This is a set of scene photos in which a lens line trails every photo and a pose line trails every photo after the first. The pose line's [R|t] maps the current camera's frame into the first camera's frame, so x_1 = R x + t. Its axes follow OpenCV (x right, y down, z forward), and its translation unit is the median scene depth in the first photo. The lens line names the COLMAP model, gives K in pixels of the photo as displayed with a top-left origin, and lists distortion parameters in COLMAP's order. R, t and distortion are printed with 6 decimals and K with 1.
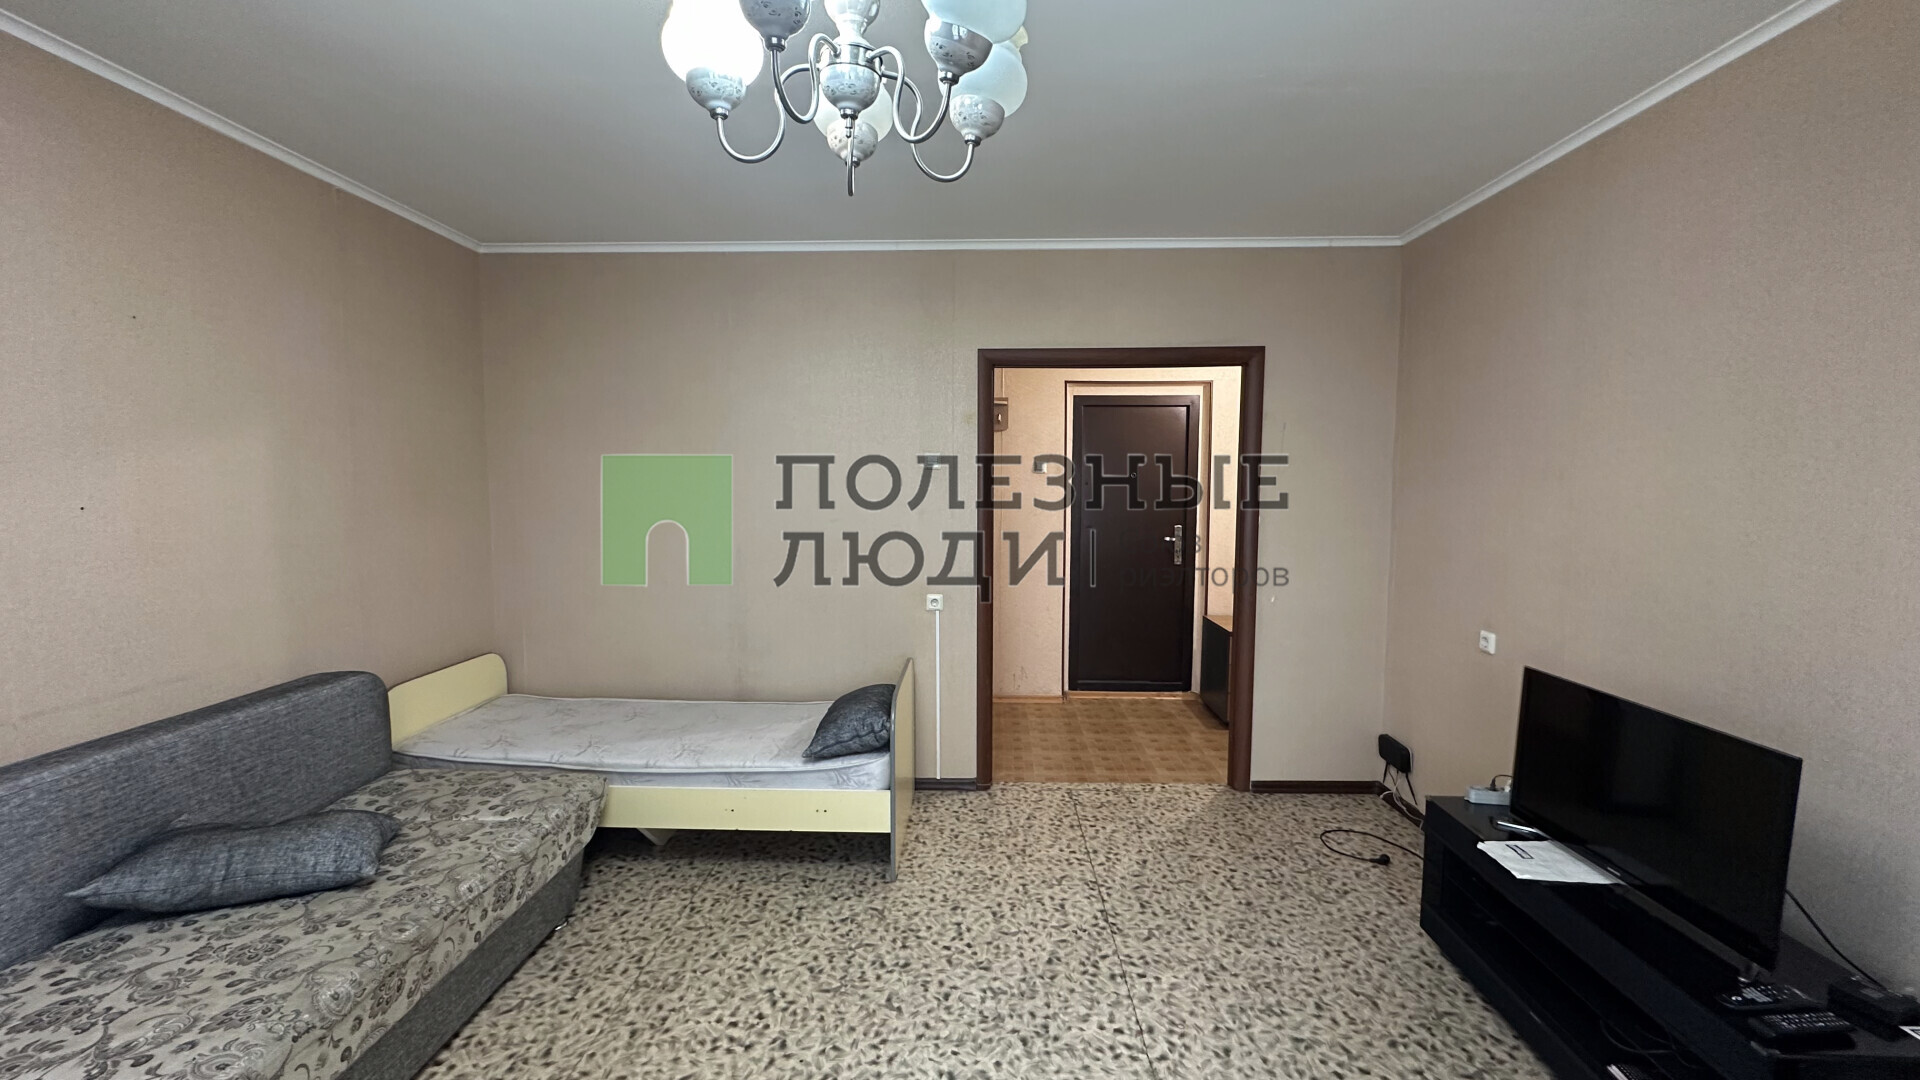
lens RADIAL K [[765.7, 0, 959.7], [0, 765.7, 542.0], [0, 0, 1]] dist [-0.002602, 0.000569]
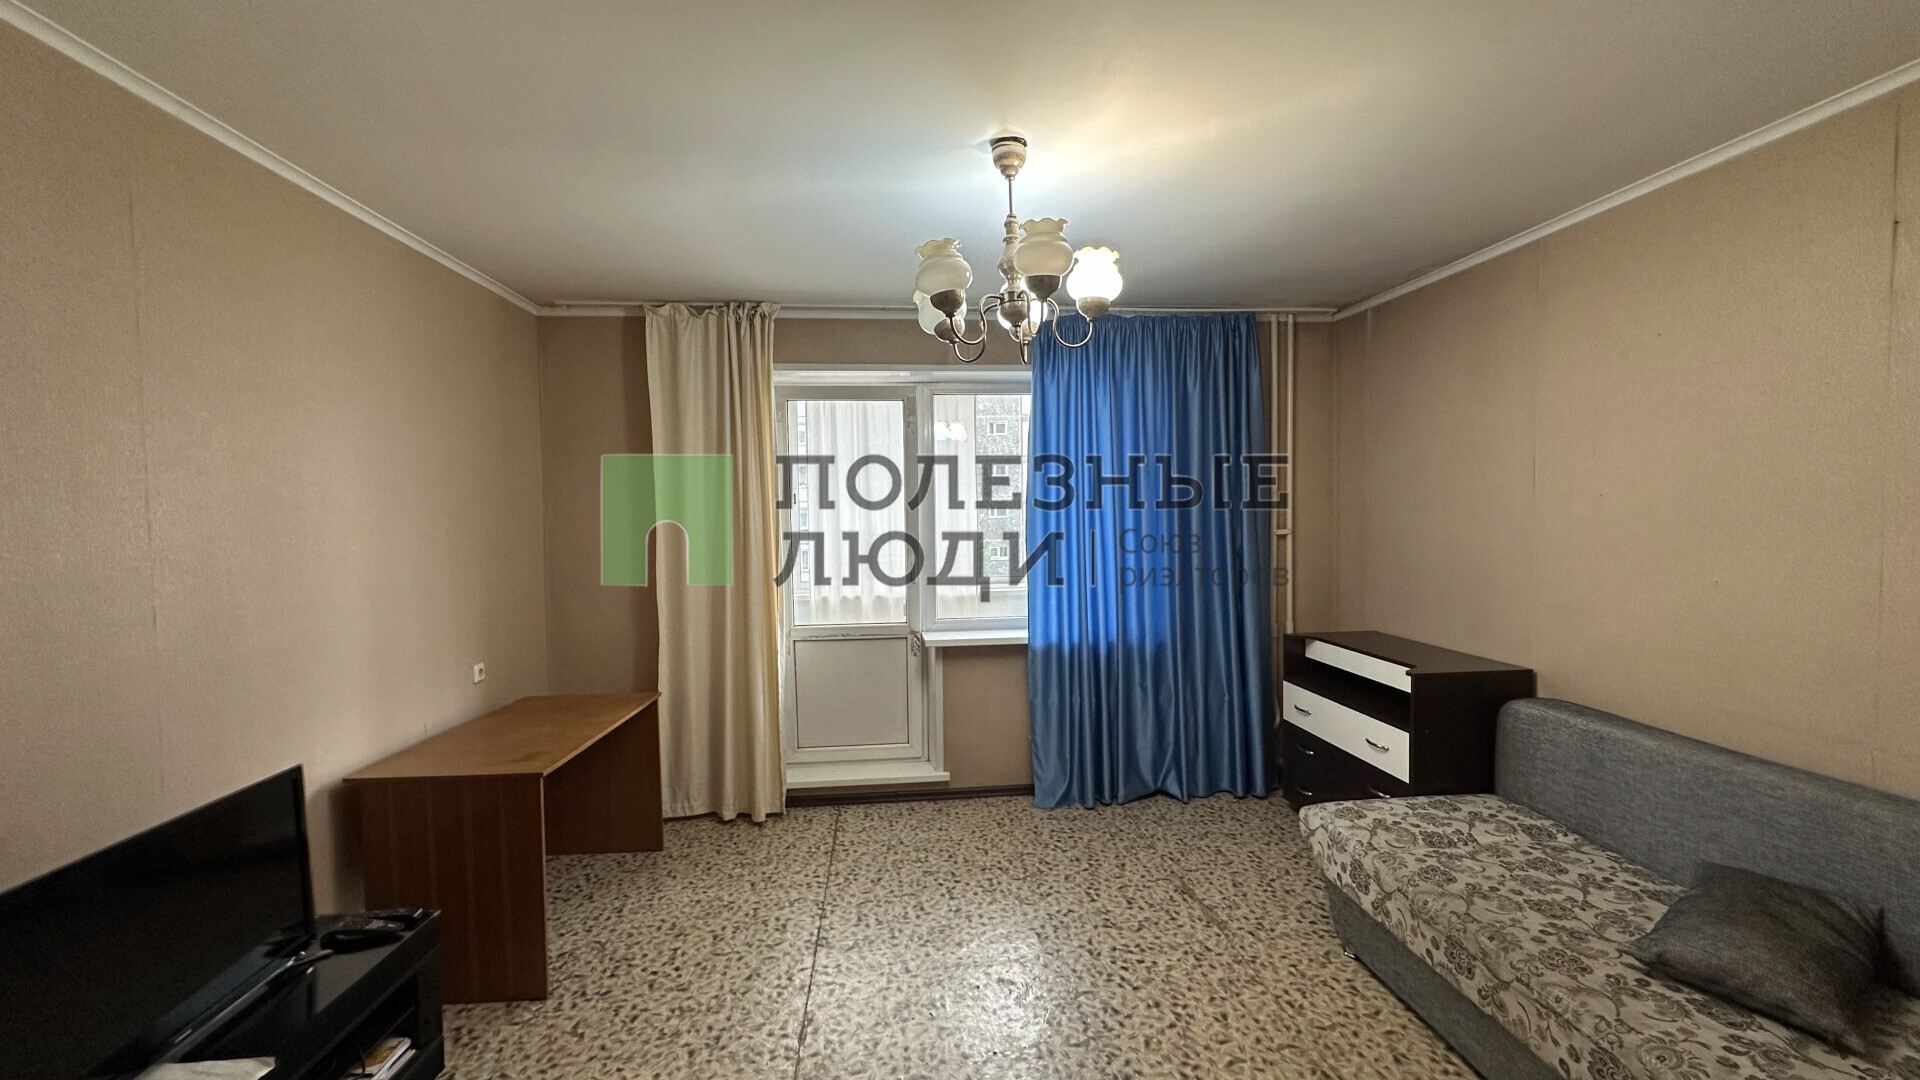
lens RADIAL K [[765.7, 0, 959.7], [0, 765.7, 542.0], [0, 0, 1]] dist [-0.002602, 0.000569]
pose [[-0.992766, 0.018116, -0.118694, 0.117651], [0.003934, 0.992929, 0.118641, -0.154169], [0.120004, 0.117316, -0.985817, 1.592874]]
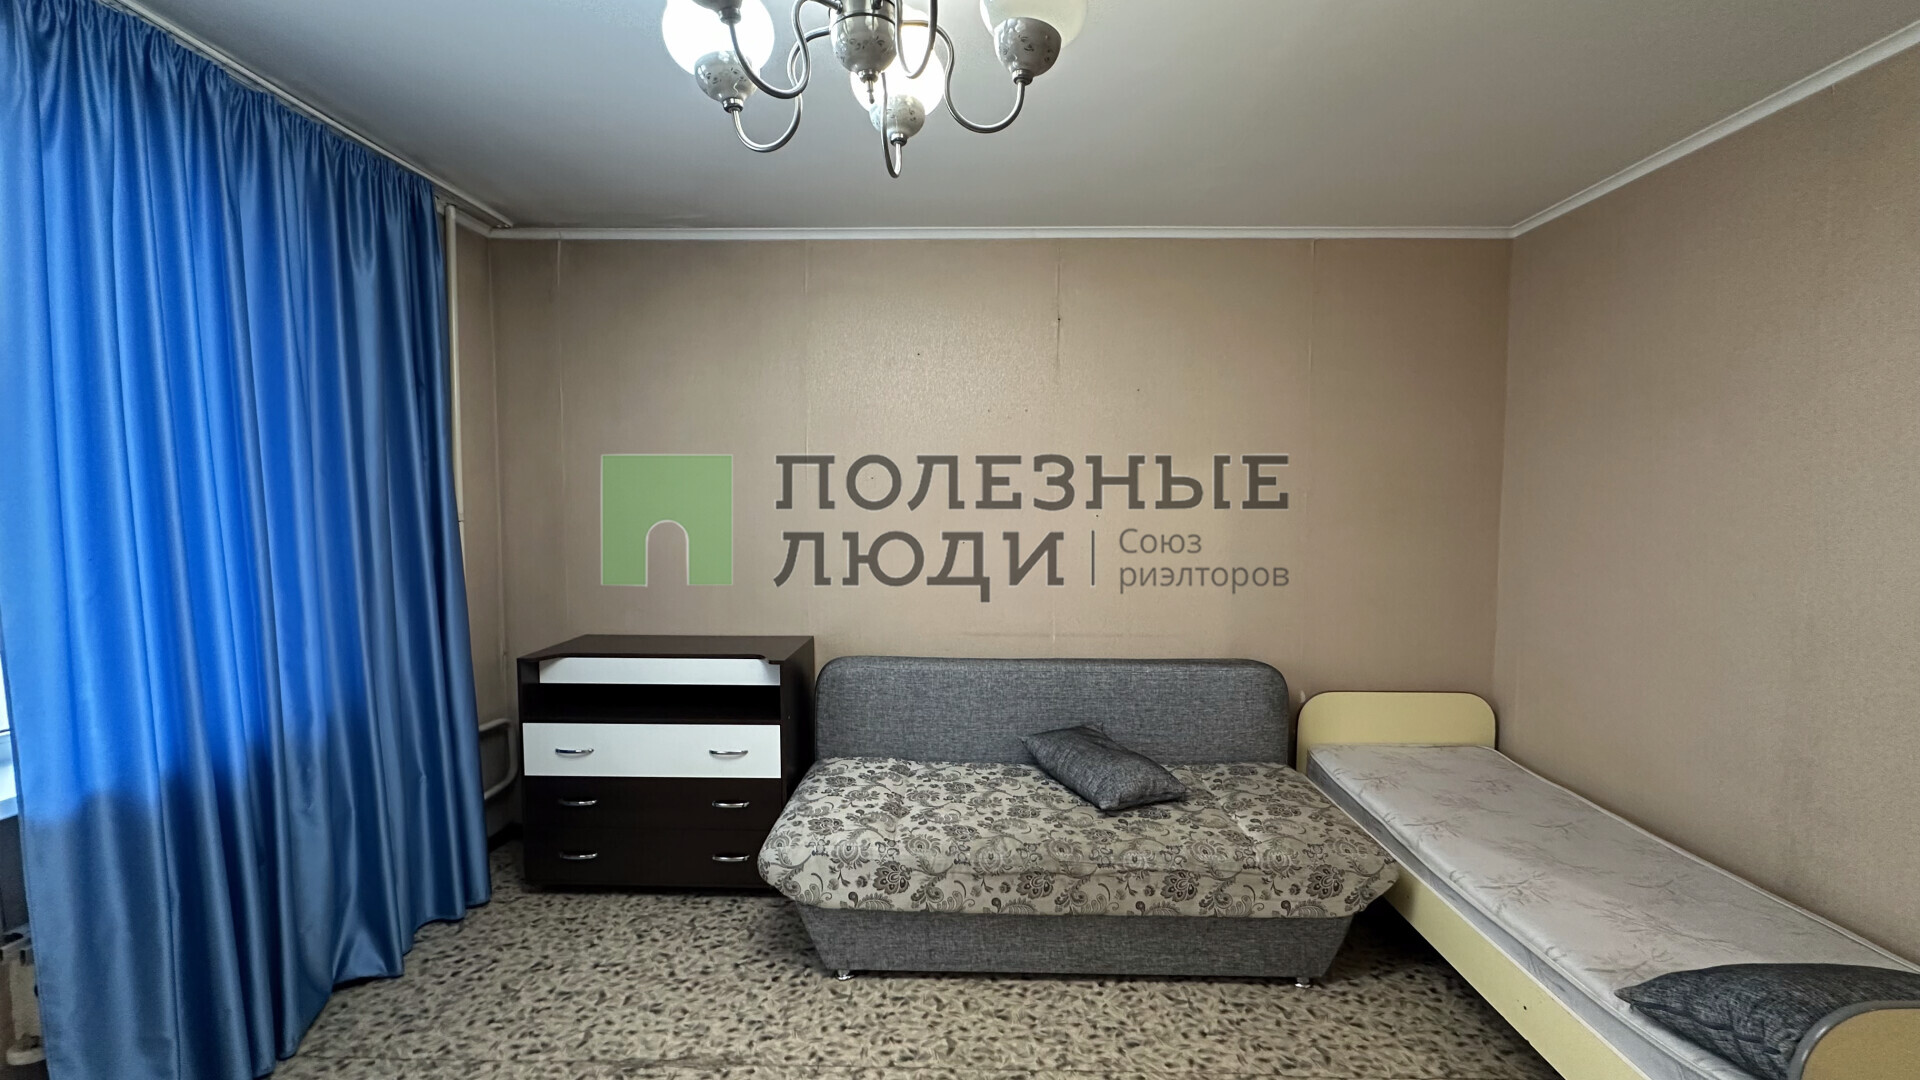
lens RADIAL K [[765.7, 0, 959.7], [0, 765.7, 542.0], [0, 0, 1]] dist [-0.002602, 0.000569]
pose [[0.004007, 0.056026, -0.998421, 0.429695], [-0.081362, 0.995137, 0.055515, -0.050388], [0.996677, 0.081011, 0.008546, 0.646518]]
